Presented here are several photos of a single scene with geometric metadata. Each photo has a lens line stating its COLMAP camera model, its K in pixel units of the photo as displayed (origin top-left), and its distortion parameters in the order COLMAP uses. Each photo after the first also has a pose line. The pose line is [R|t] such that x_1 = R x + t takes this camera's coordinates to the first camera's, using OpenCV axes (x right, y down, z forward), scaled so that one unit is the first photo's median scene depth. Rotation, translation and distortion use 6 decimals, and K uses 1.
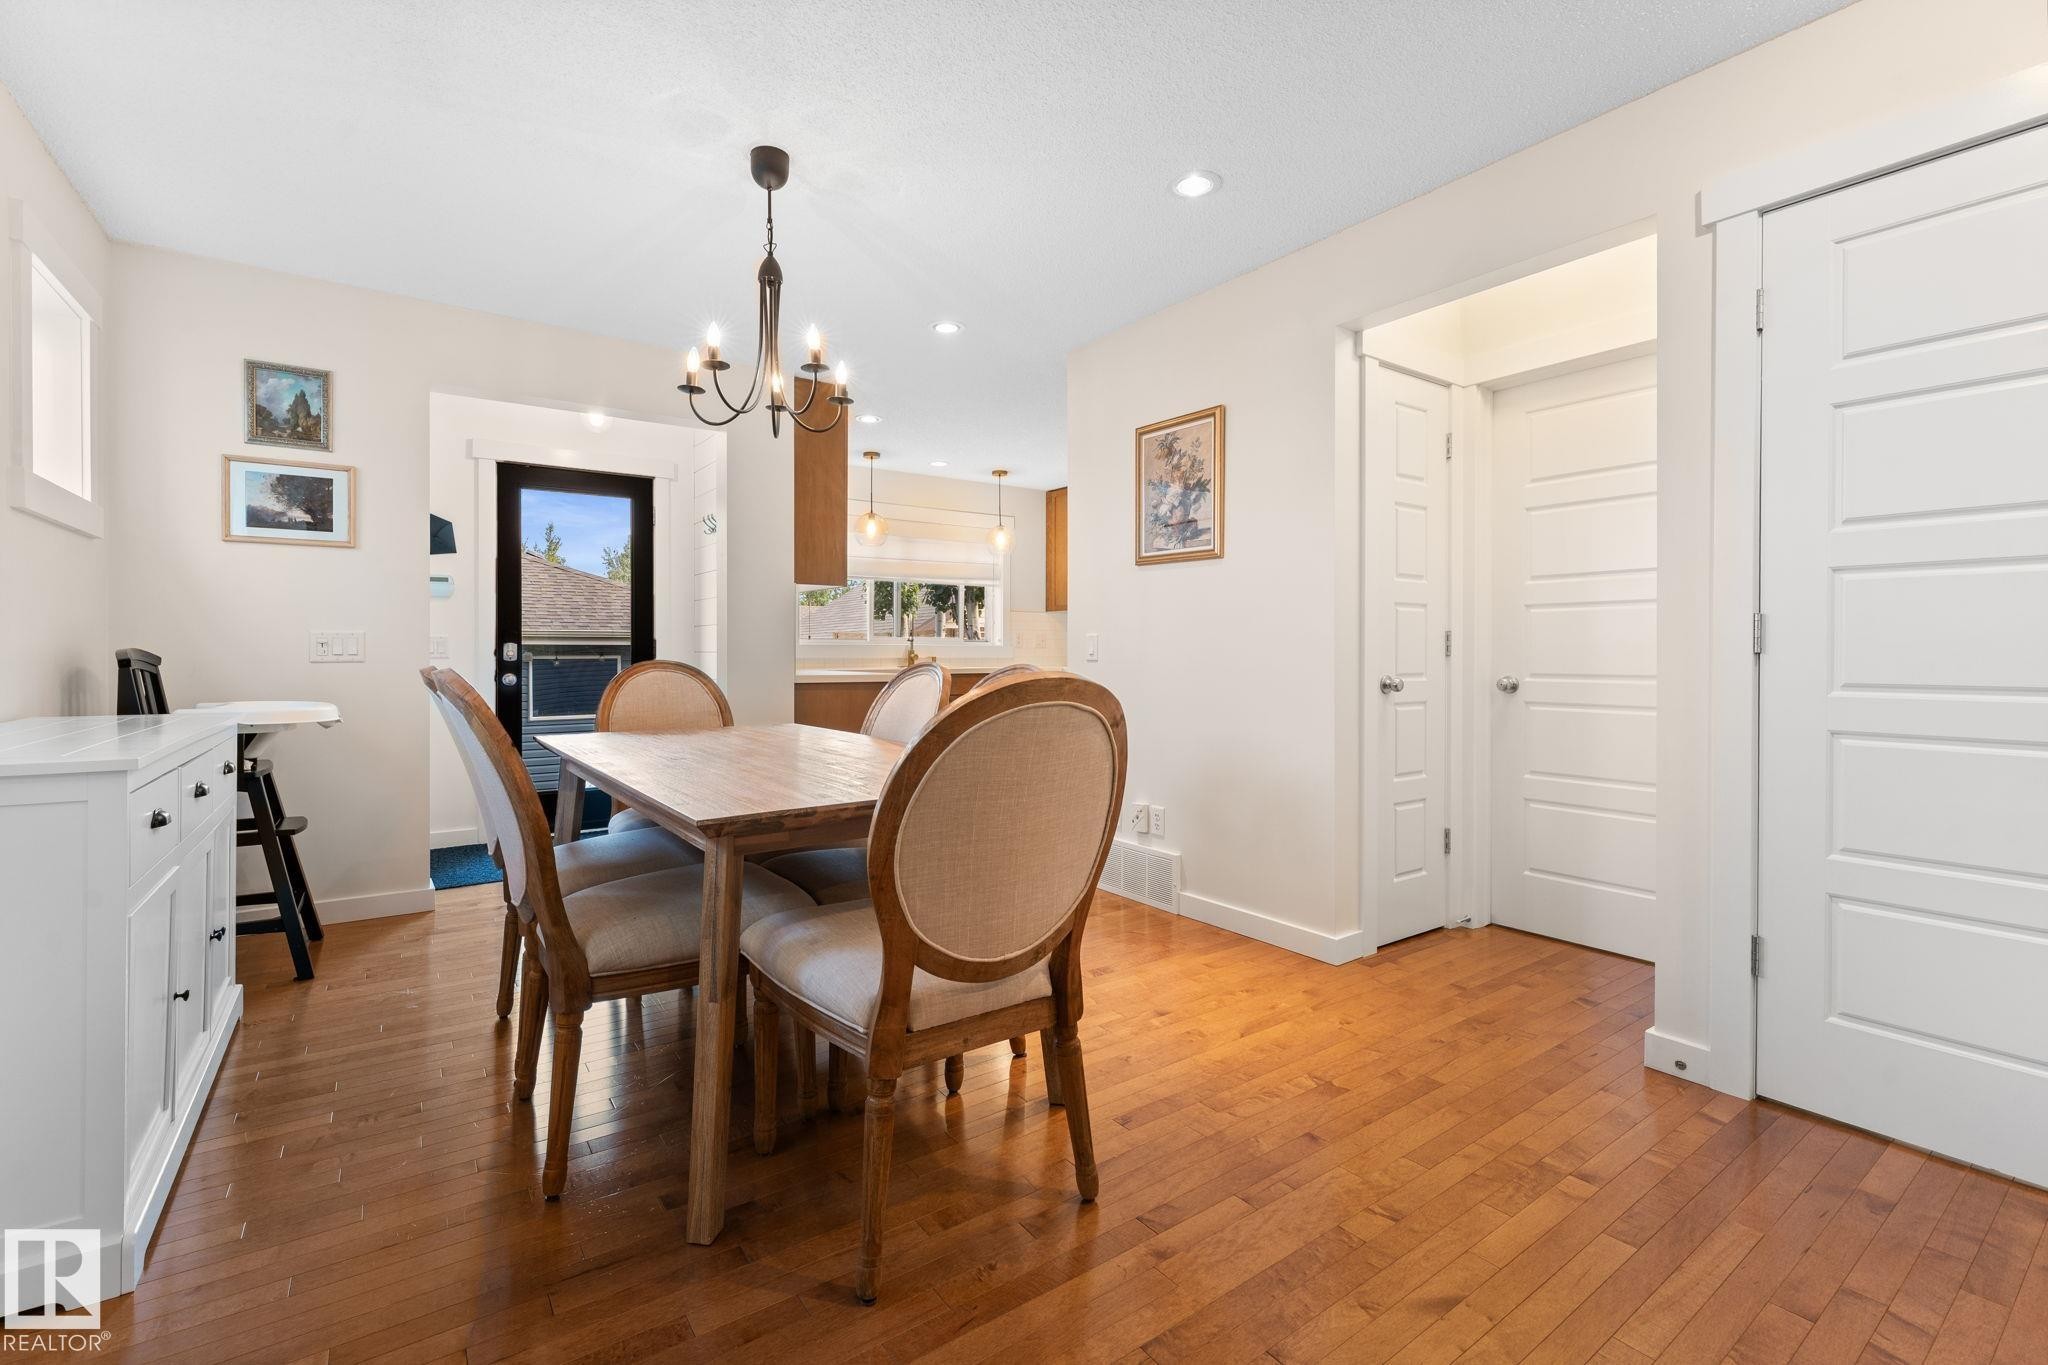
lens RADIAL K [[886.7, 0, 1004.7], [0, 886.7, 656.3], [0, 0, 1]] dist [-0.003252, 0.000026]
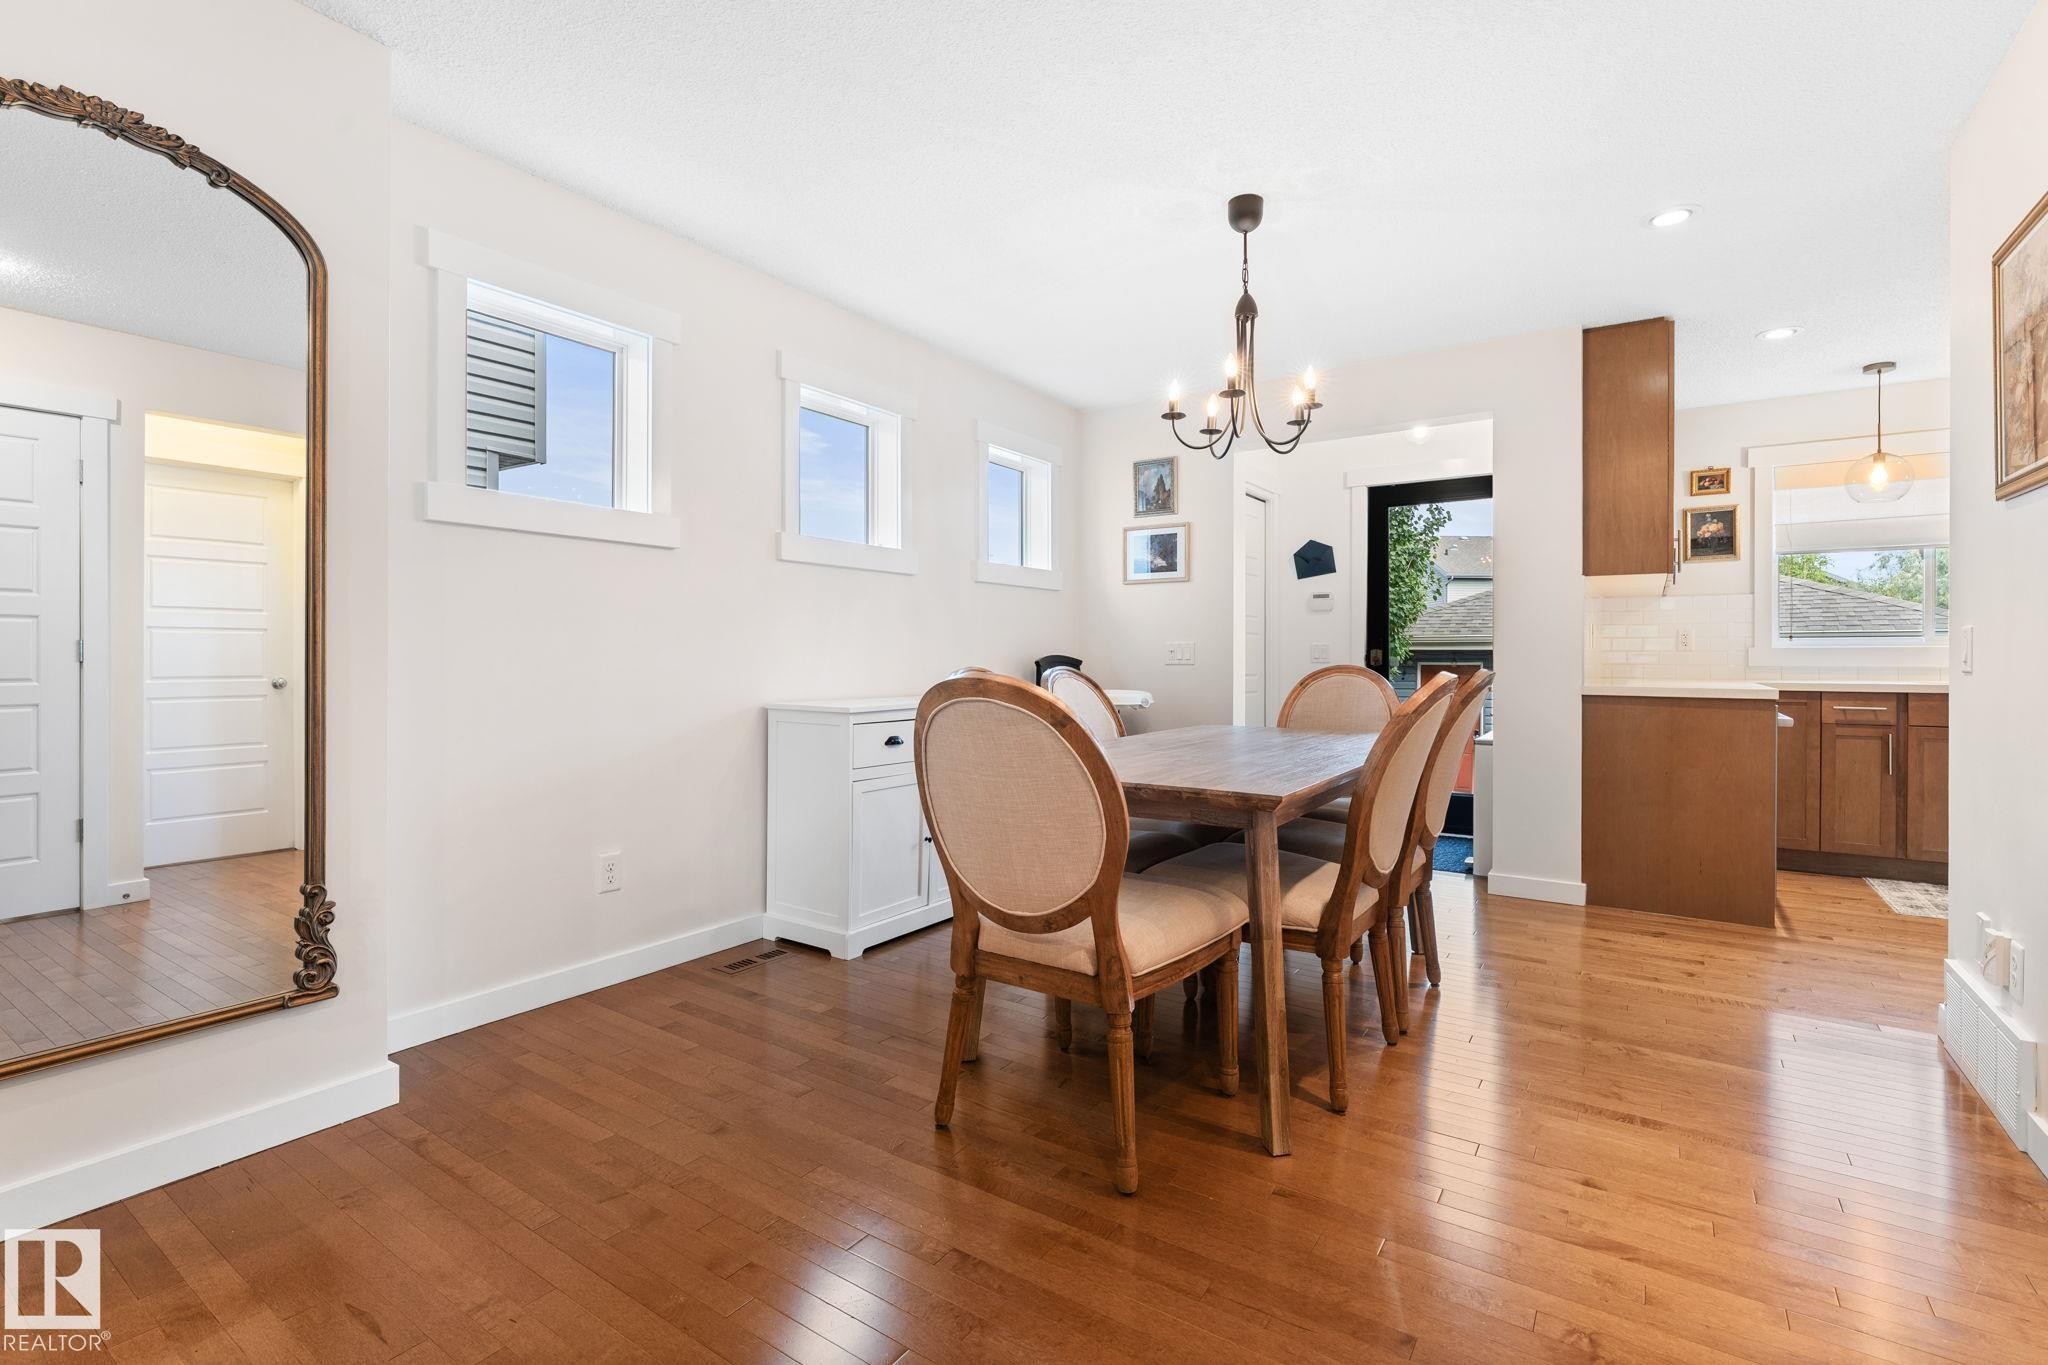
lens RADIAL K [[926.8, 0, 1014.5], [0, 926.8, 658.5], [0, 0, 1]] dist [-0.005827, 0.000413]
pose [[0.353720, 0.001304, -0.935350, 0.521938], [-0.005369, 0.999985, -0.000636, -0.000768], [0.935336, 0.005247, 0.353722, 0.248678]]
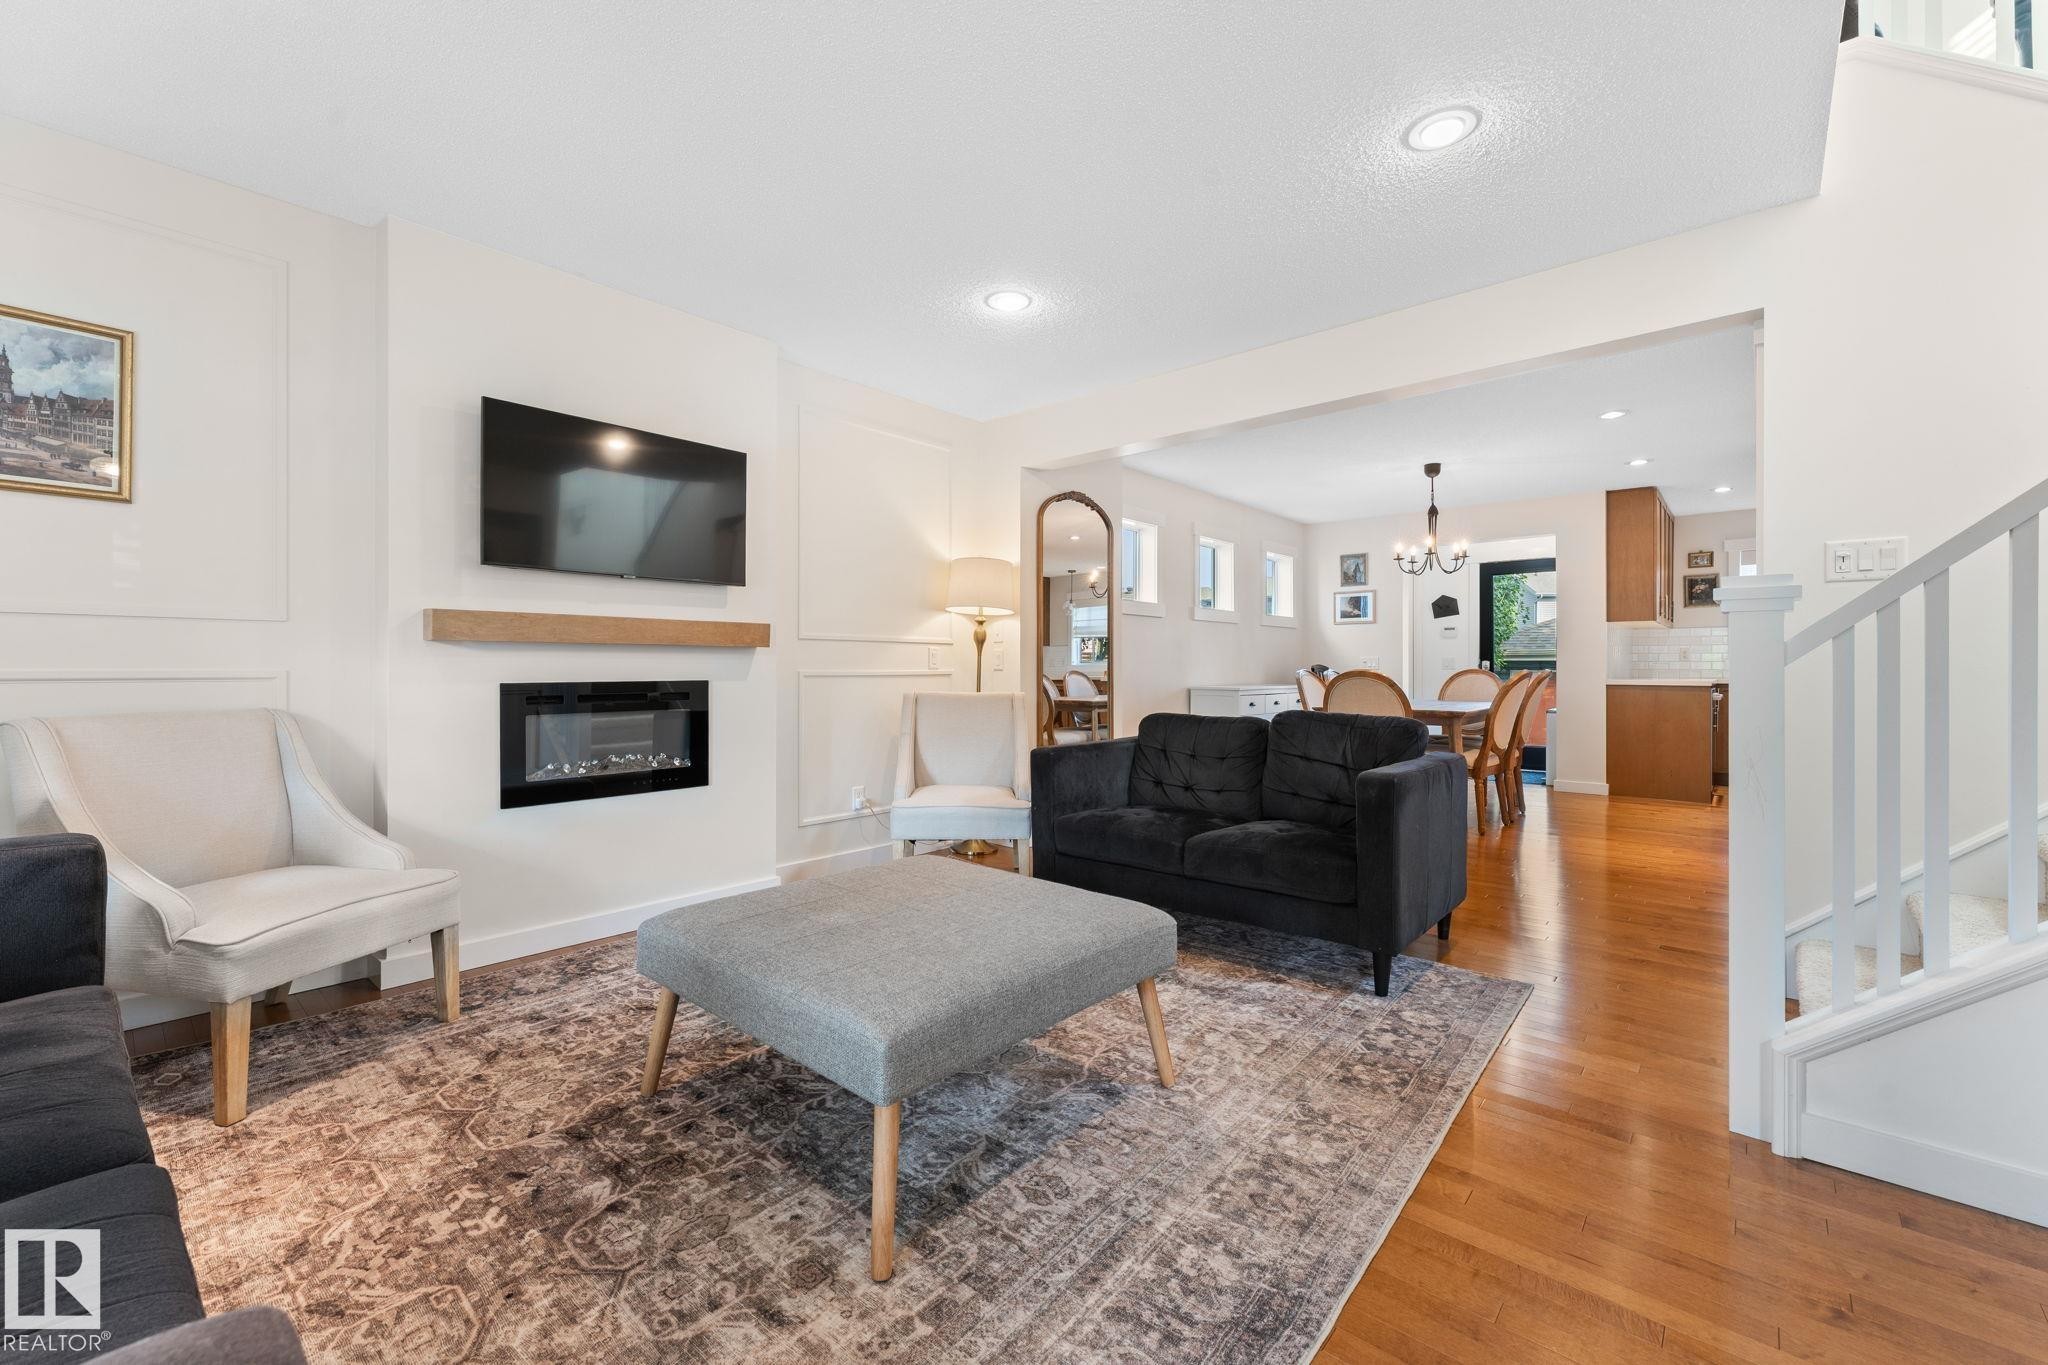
lens RADIAL K [[821.9, 0, 1019.7], [0, 821.9, 664.4], [0, 0, 1]] dist [0.004509, 0.000066]
pose [[0.234574, -0.003848, -0.972091, 1.277884], [-0.005864, 0.999968, -0.005373, 0.011090], [0.972081, 0.006961, 0.234544, -0.500674]]
